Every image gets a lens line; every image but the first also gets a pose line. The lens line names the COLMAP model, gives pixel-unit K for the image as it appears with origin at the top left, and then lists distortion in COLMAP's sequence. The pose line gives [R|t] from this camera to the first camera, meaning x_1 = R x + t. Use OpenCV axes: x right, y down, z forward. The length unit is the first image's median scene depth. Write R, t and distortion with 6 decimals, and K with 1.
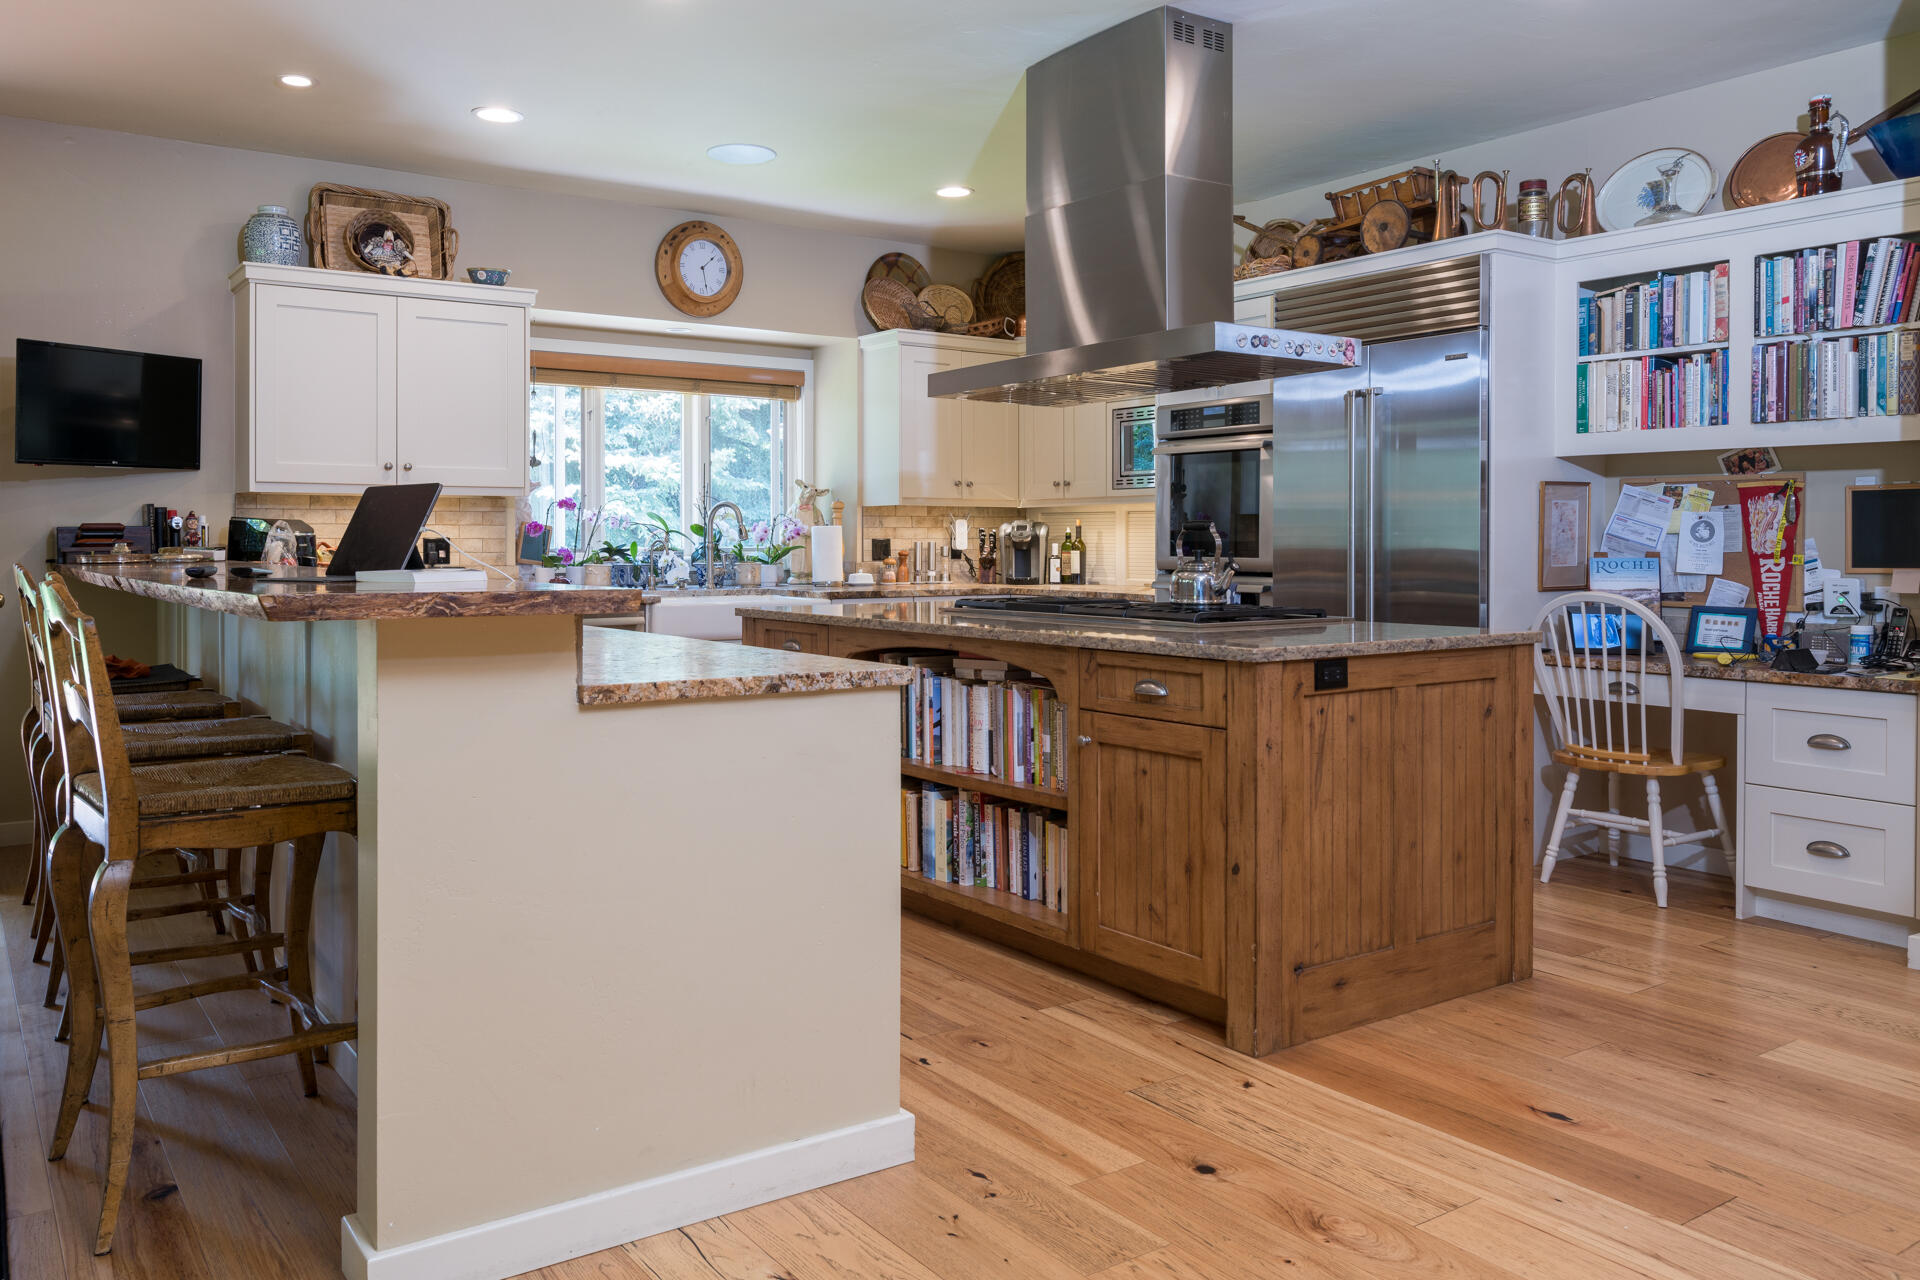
lens RADIAL K [[1425.1, 0, 907.2], [0, 1425.1, 555.8], [0, 0, 1]] dist [0.001445, 0.002912]
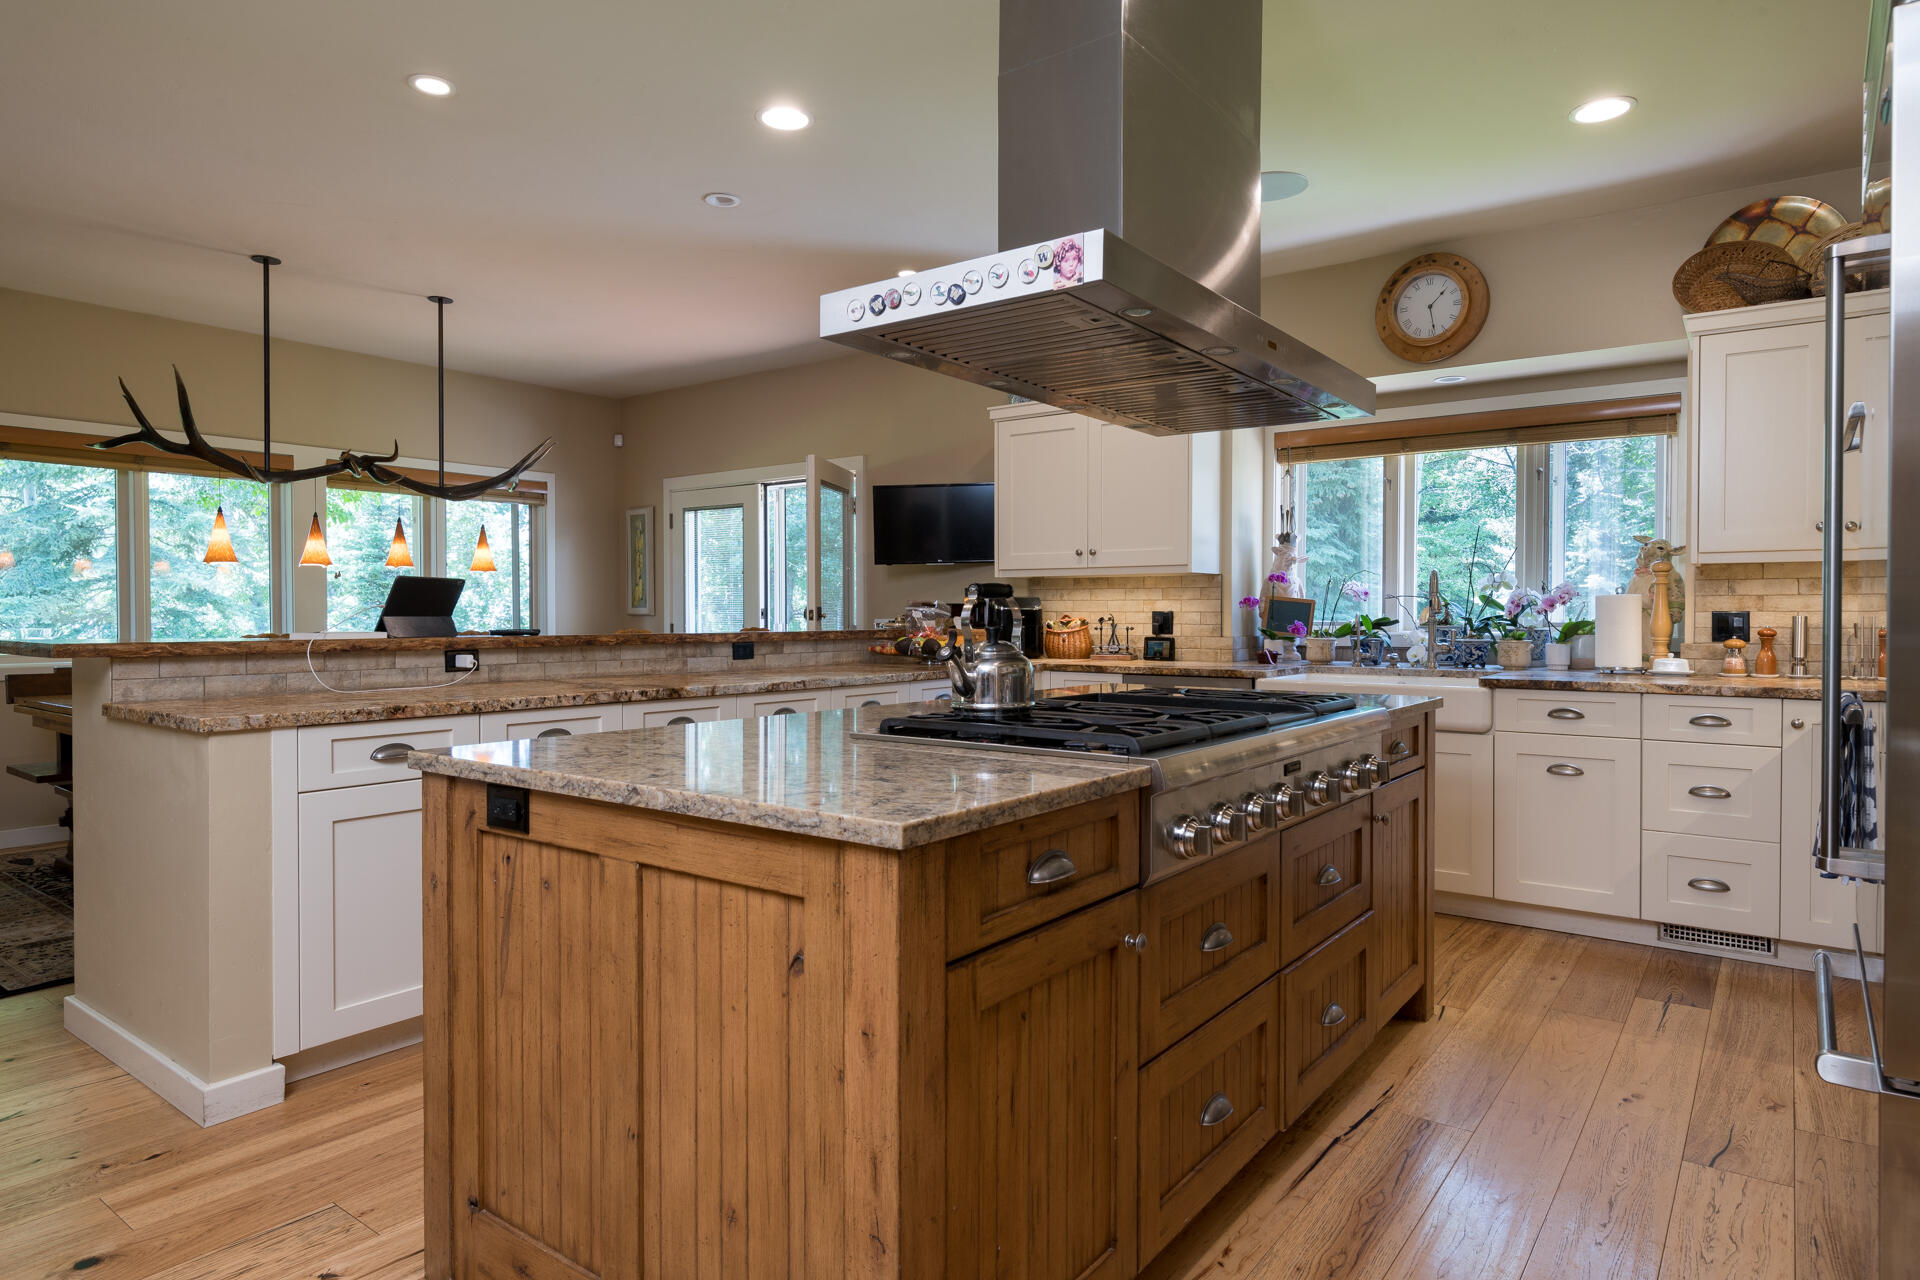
lens RADIAL K [[1119.2, 0, 965.3], [0, 1119.2, 631.0], [0, 0, 1]] dist [0.004066, -0.001452]
pose [[0.319138, 0.013569, -0.947611, 0.428055], [-0.009742, 0.999892, 0.011037, -0.005007], [0.947658, 0.005709, 0.319236, 0.506333]]
